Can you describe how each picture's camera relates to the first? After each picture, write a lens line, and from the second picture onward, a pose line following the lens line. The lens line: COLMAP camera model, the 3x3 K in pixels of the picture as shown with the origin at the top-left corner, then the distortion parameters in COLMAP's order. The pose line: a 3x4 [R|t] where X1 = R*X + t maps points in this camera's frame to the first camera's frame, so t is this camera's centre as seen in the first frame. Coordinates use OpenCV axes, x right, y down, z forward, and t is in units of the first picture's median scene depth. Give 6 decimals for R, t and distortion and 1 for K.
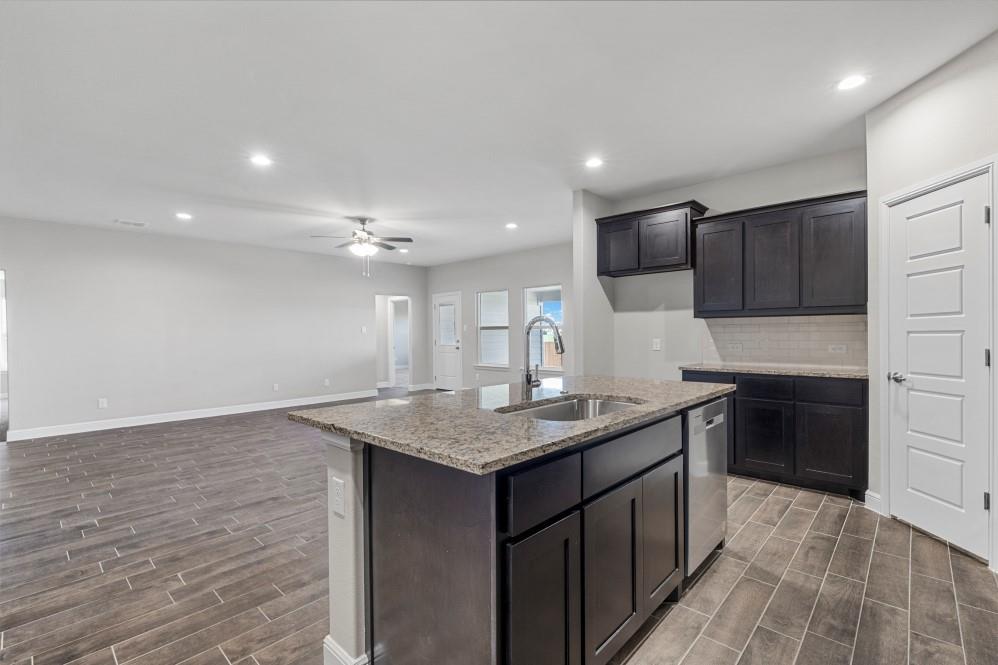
lens RADIAL K [[447.0, 0, 500.5], [0, 447.0, 333.8], [0, 0, 1]] dist [0.008692, -0.001741]
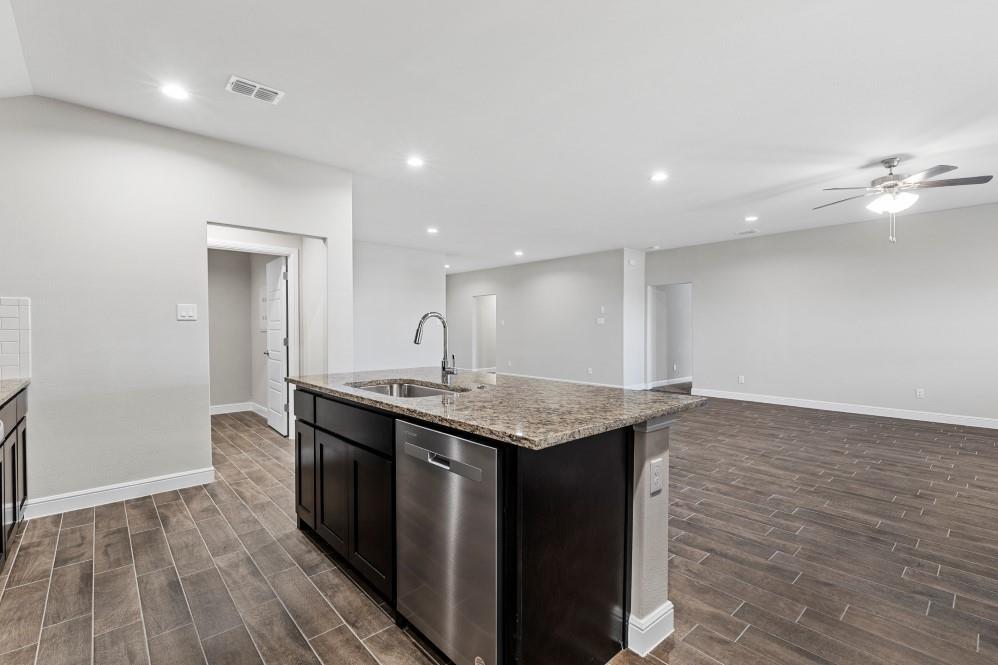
lens RADIAL K [[447.0, 0, 498.5], [0, 447.0, 329.7], [0, 0, 1]] dist [0.008692, -0.001741]
pose [[-0.094434, 0.013022, -0.995446, 0.899733], [0.003754, 0.999912, 0.012724, -0.006382], [0.995524, -0.002535, -0.094474, 0.915739]]
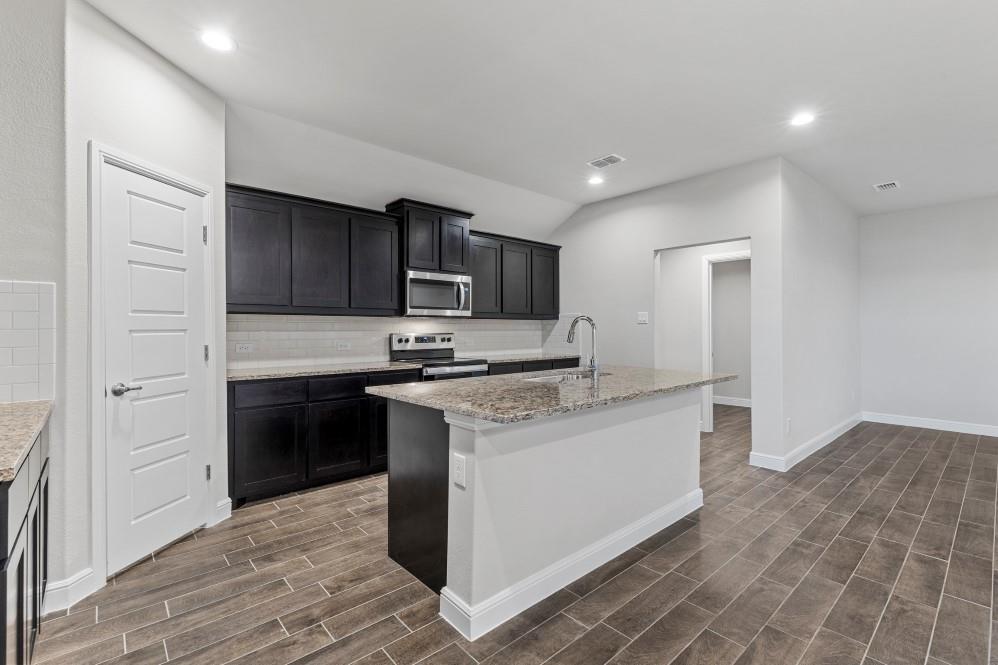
lens RADIAL K [[447.0, 0, 499.1], [0, 447.0, 329.4], [0, 0, 1]] dist [0.008692, -0.001741]
pose [[-0.995266, 0.009119, 0.096764, 0.154306], [0.008998, 0.999958, -0.001683, 0.000802], [-0.096775, -0.000804, -0.995306, 1.704306]]
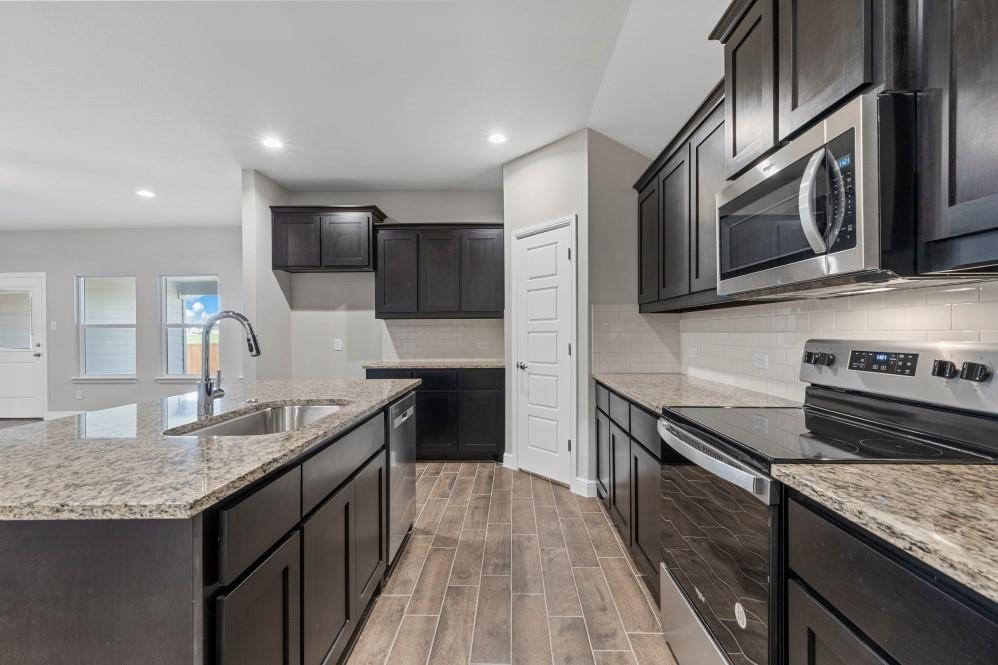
lens RADIAL K [[447.0, 0, 501.6], [0, 447.0, 332.4], [0, 0, 1]] dist [0.008692, -0.001741]
pose [[0.751019, 0.001505, 0.660279, -0.054627], [0.000975, 0.999994, -0.003388, 0.001428], [-0.660280, 0.003188, 0.751013, 0.028499]]
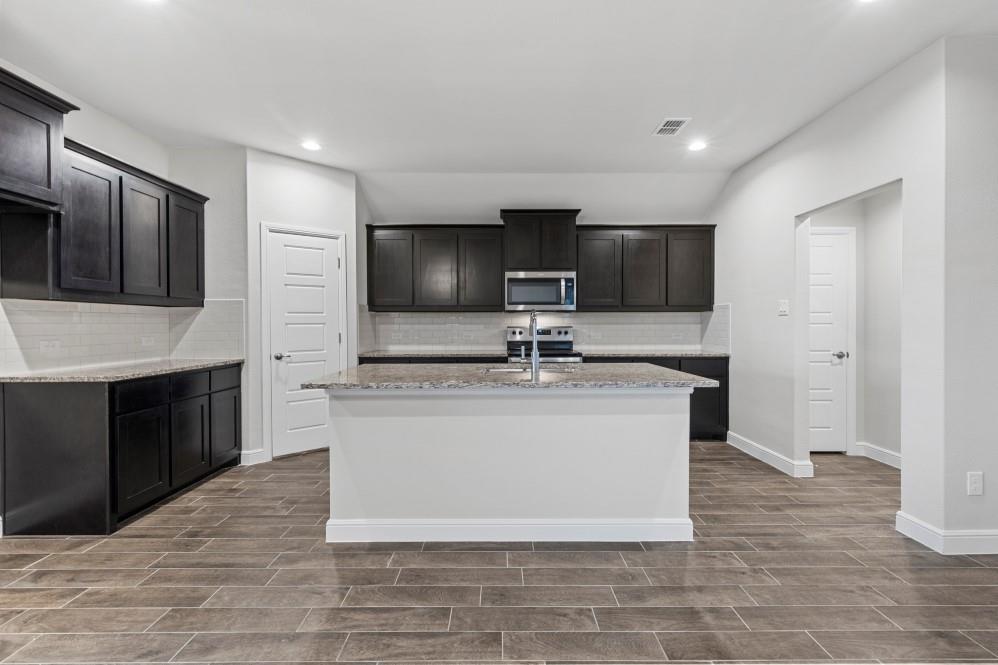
lens RADIAL K [[447.0, 0, 500.4], [0, 447.0, 327.9], [0, 0, 1]] dist [0.008692, -0.001741]
pose [[-0.681162, 0.002930, 0.732127, -0.610055], [0.006342, 0.999978, 0.001899, 0.011107], [-0.732105, 0.005937, -0.681166, 1.440634]]
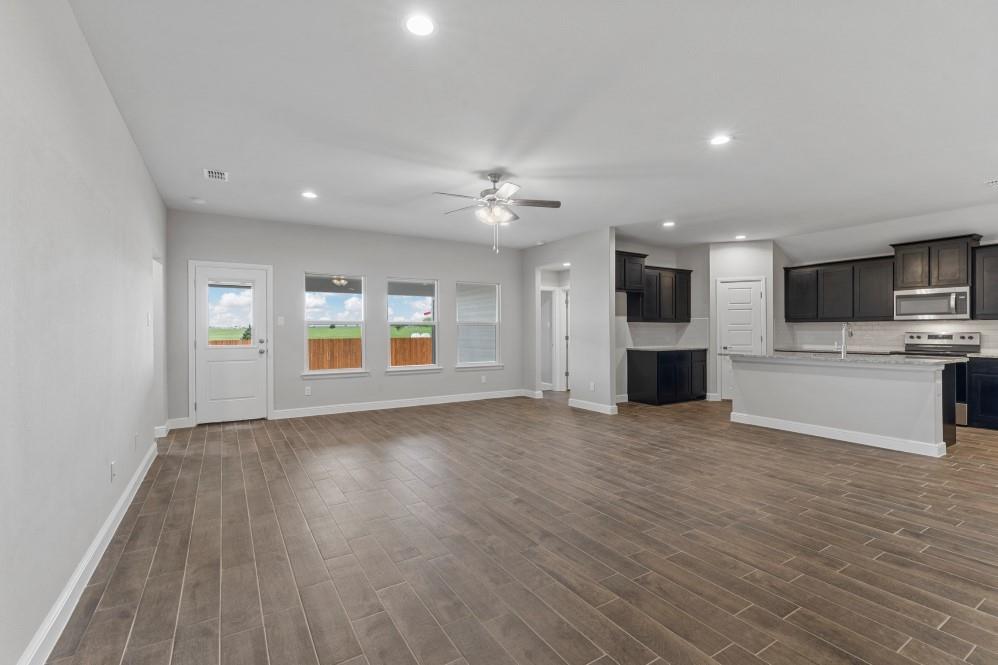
lens RADIAL K [[447.0, 0, 502.2], [0, 447.0, 332.1], [0, 0, 1]] dist [0.008692, -0.001741]
pose [[0.262131, 0.004307, 0.965023, -2.049100], [-0.000514, 0.999991, -0.004324, 0.019334], [-0.965032, 0.000637, 0.262131, 1.579696]]
